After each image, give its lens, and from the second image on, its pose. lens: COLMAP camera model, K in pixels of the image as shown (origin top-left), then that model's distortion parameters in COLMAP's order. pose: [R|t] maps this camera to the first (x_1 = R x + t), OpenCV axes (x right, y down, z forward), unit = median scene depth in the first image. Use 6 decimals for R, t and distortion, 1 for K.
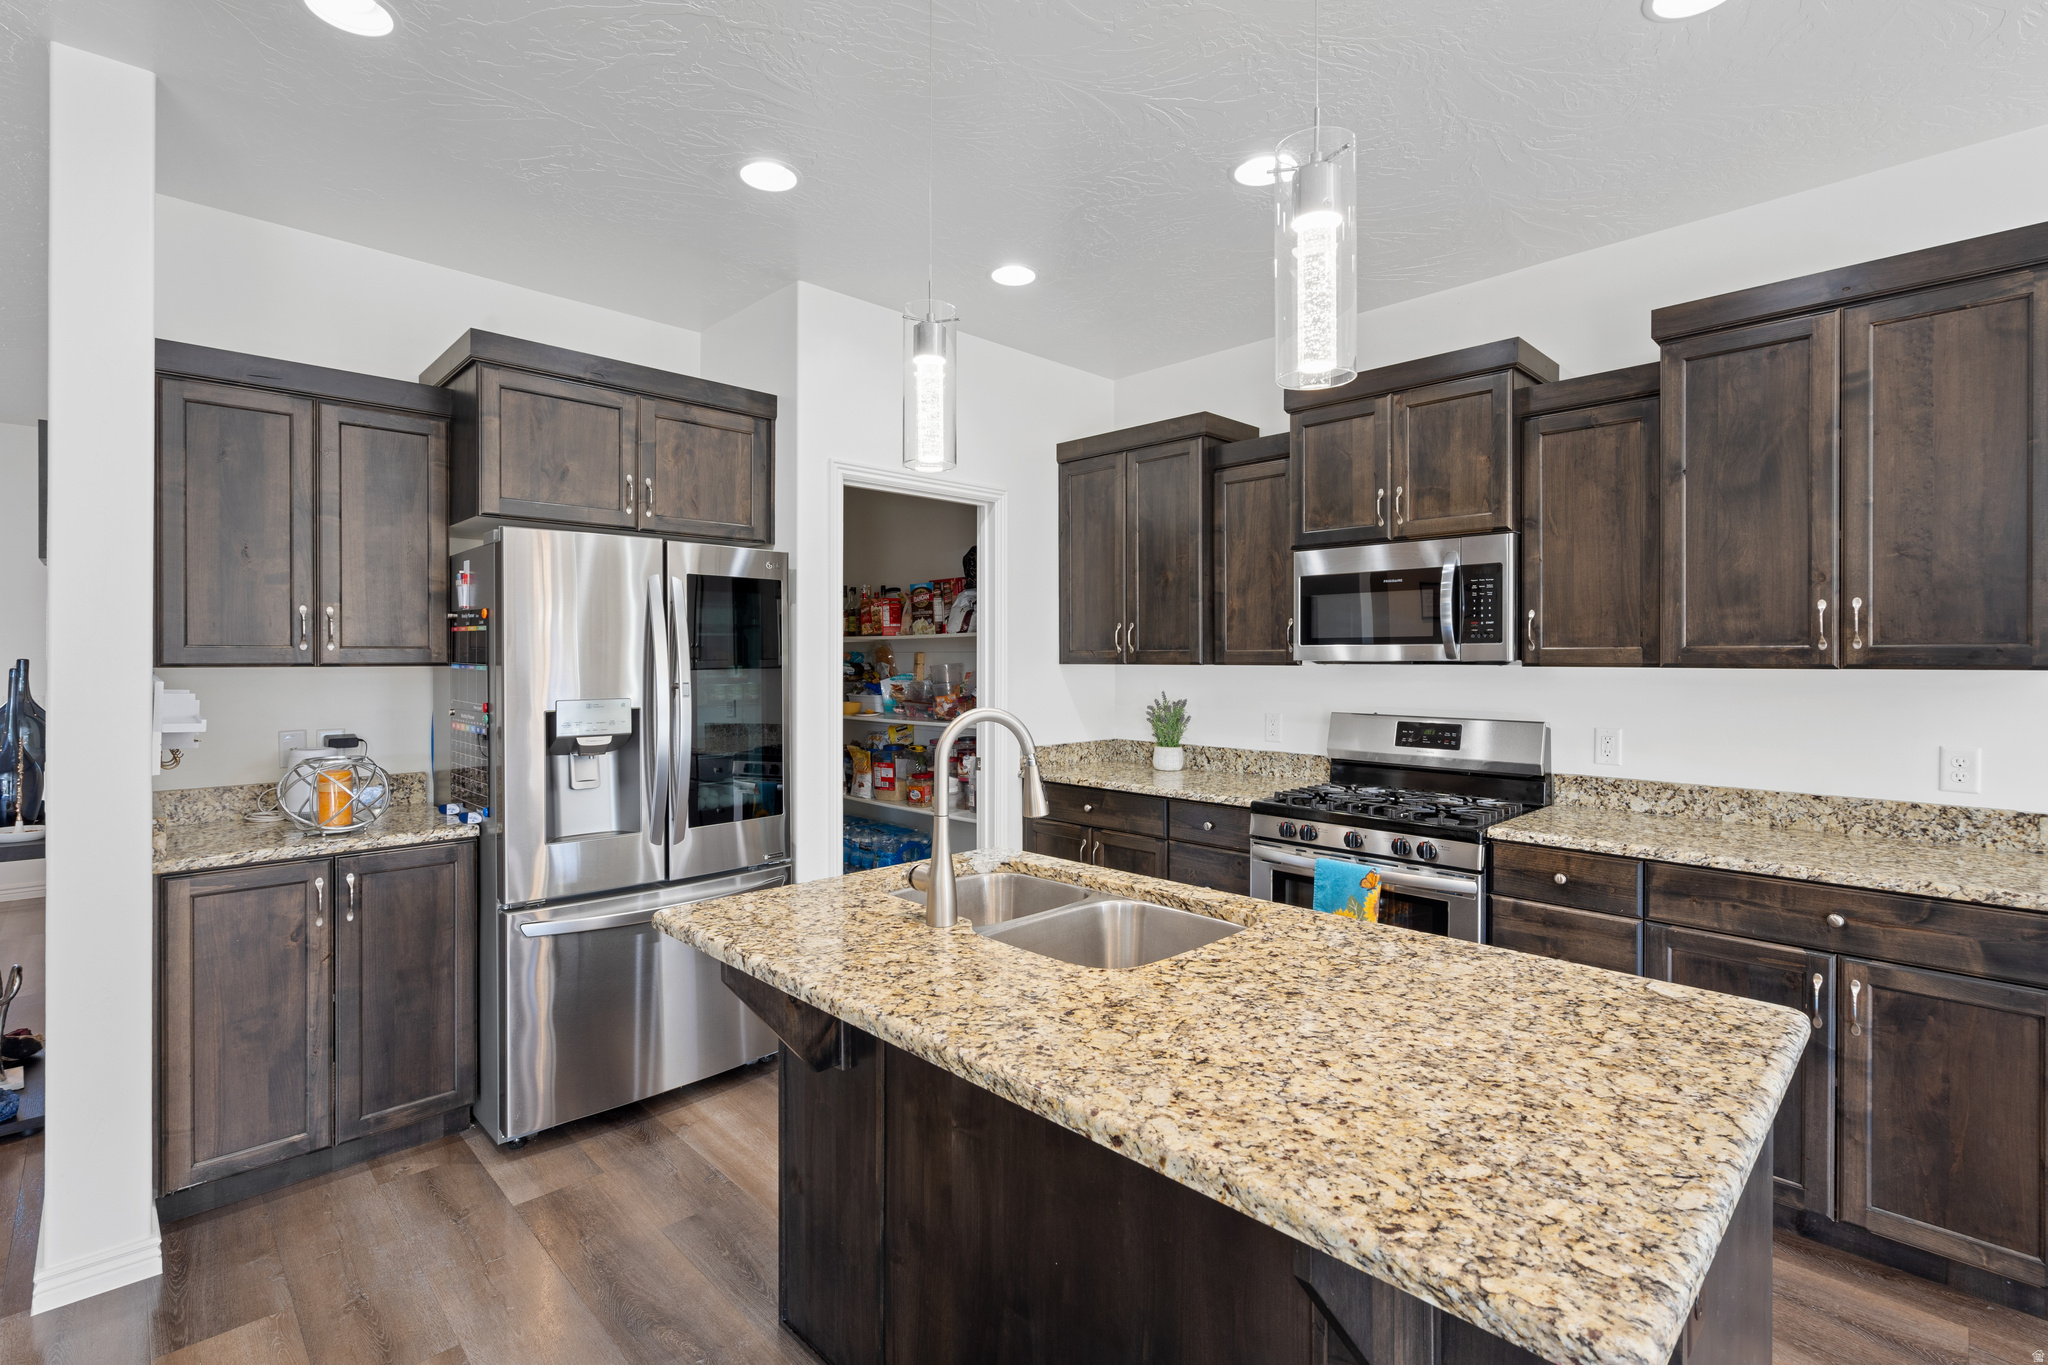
lens RADIAL K [[933.7, 0, 1014.5], [0, 933.7, 658.7], [0, 0, 1]] dist [-0.000573, -0.000160]
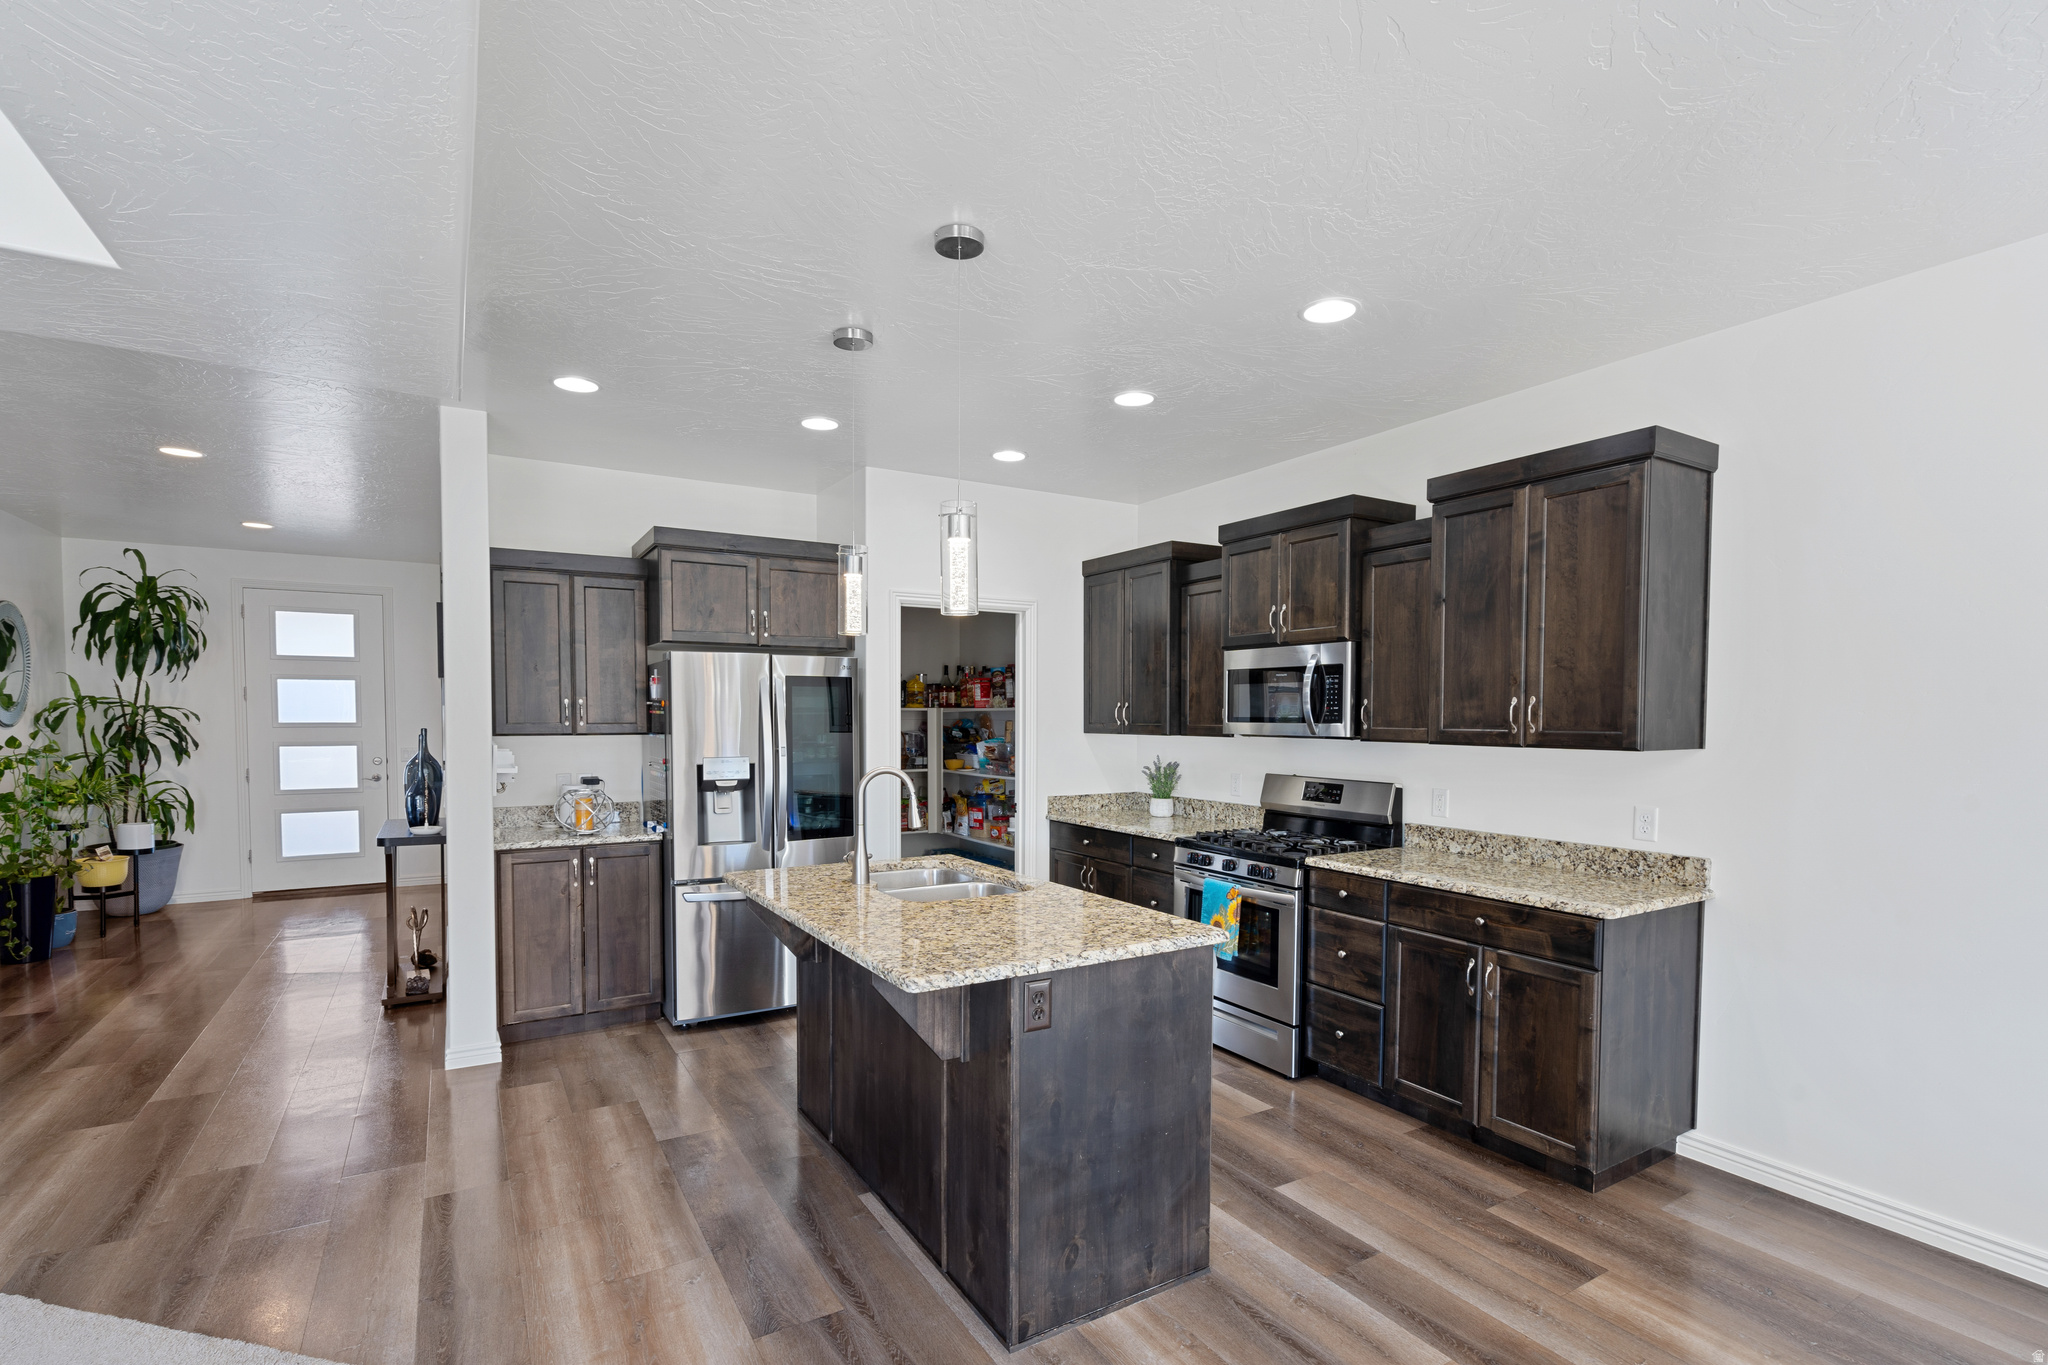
lens RADIAL K [[957.1, 0, 1027.4], [0, 957.1, 748.8], [0, 0, 1]] dist [-0.002121, 0.000347]
pose [[0.974123, 0.010976, -0.225752, 0.443300], [-0.002658, 0.999307, 0.037119, -0.034286], [0.226003, -0.035558, 0.973477, -0.499304]]
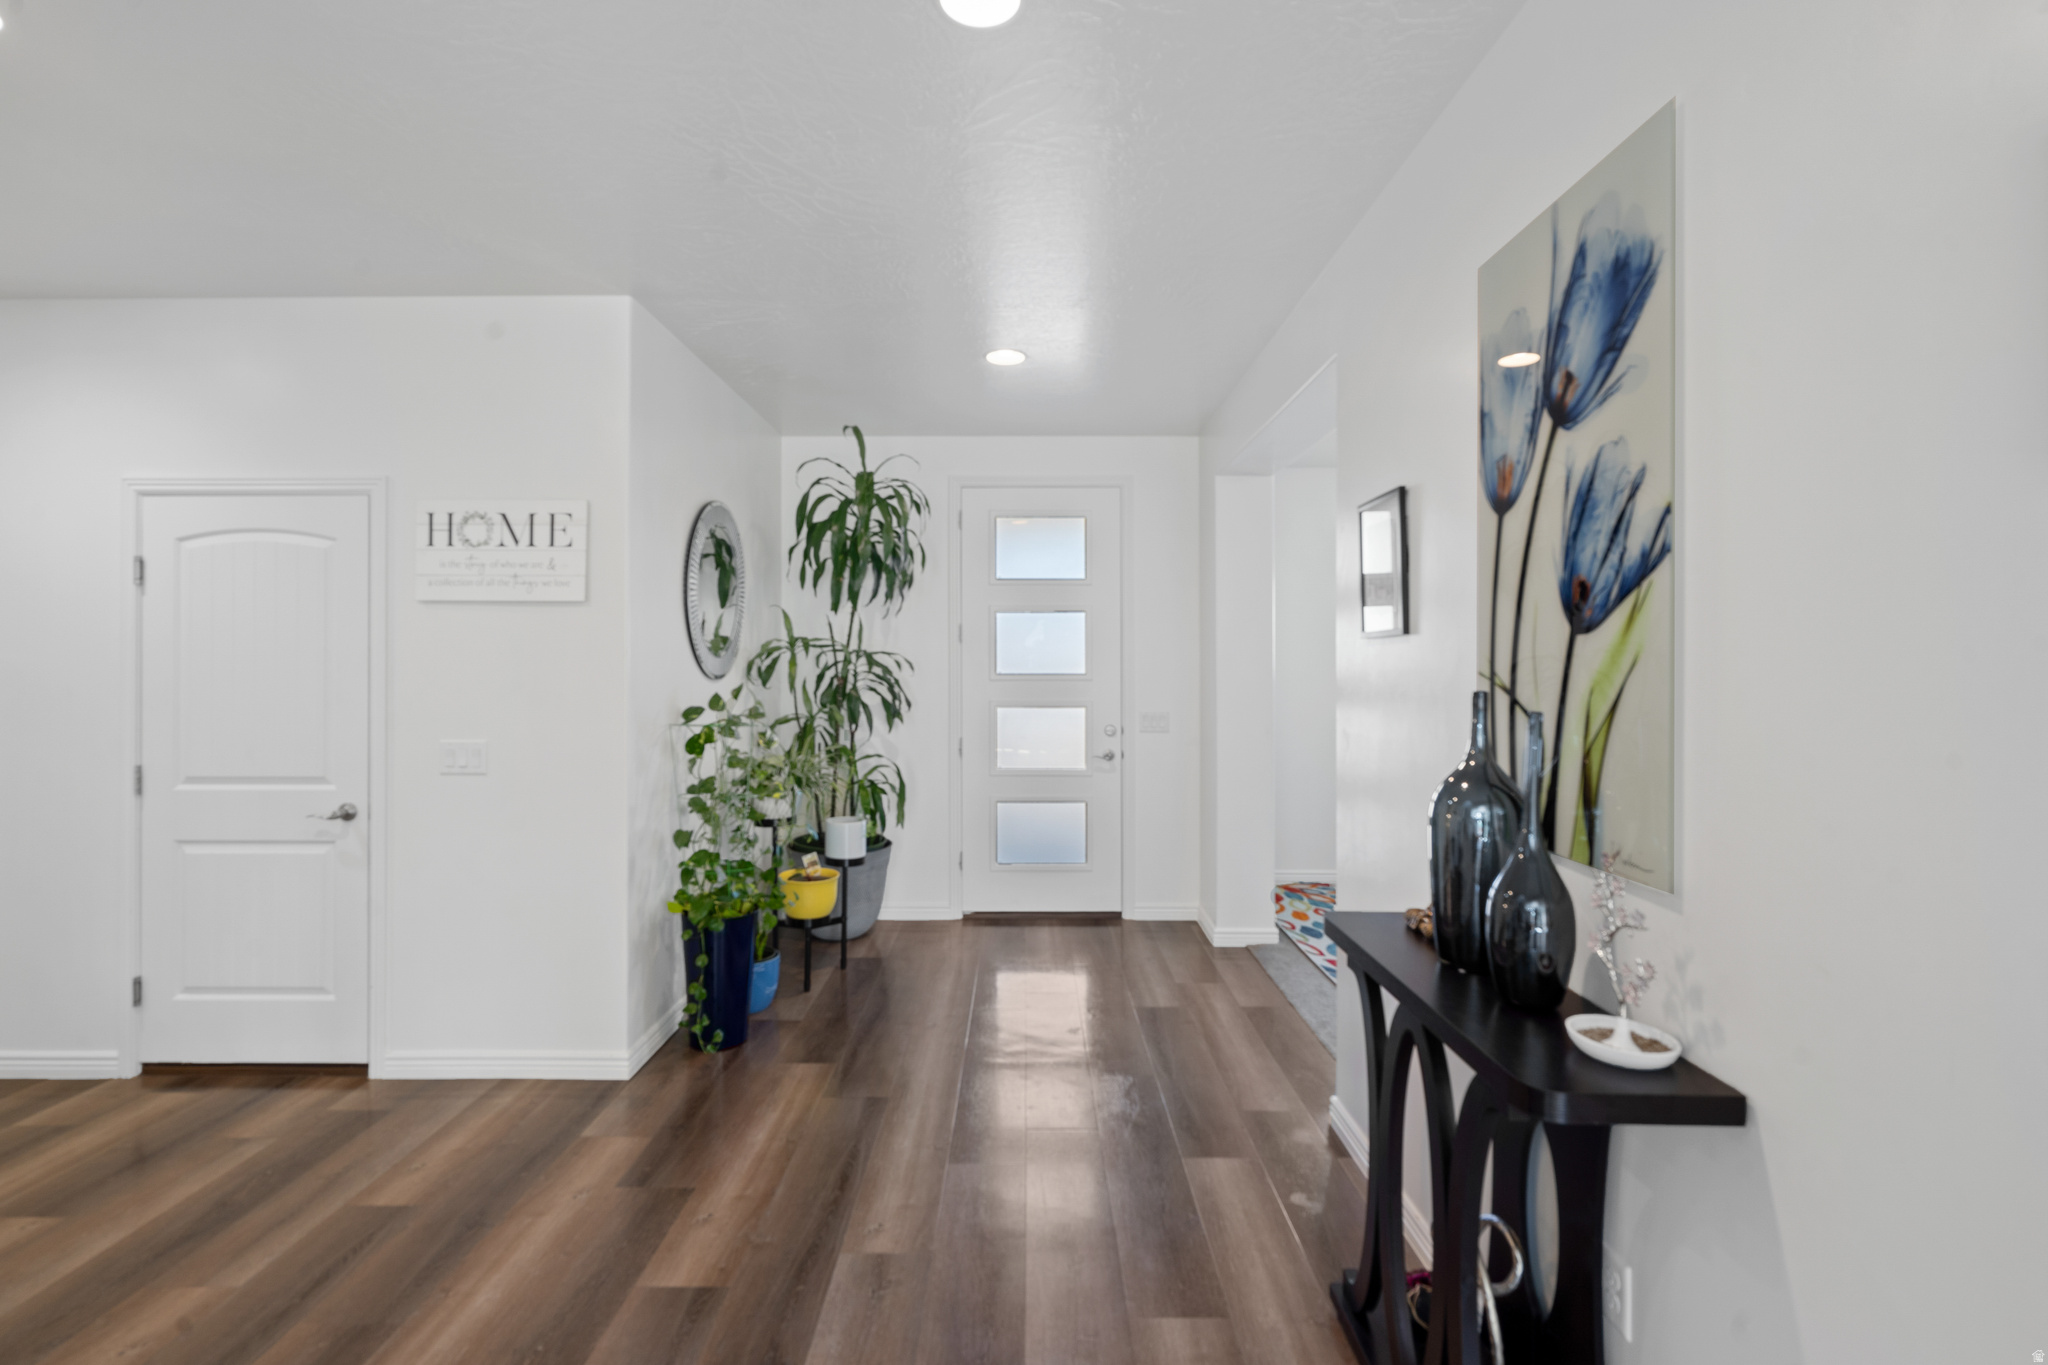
lens RADIAL K [[933.7, 0, 1014.5], [0, 933.7, 658.7], [0, 0, 1]] dist [-0.000573, -0.000160]
pose [[0.707644, -0.003084, -0.706563, -0.990995], [-0.000551, 0.999988, -0.004917, -0.022429], [0.706569, 0.003869, 0.707633, 0.425186]]
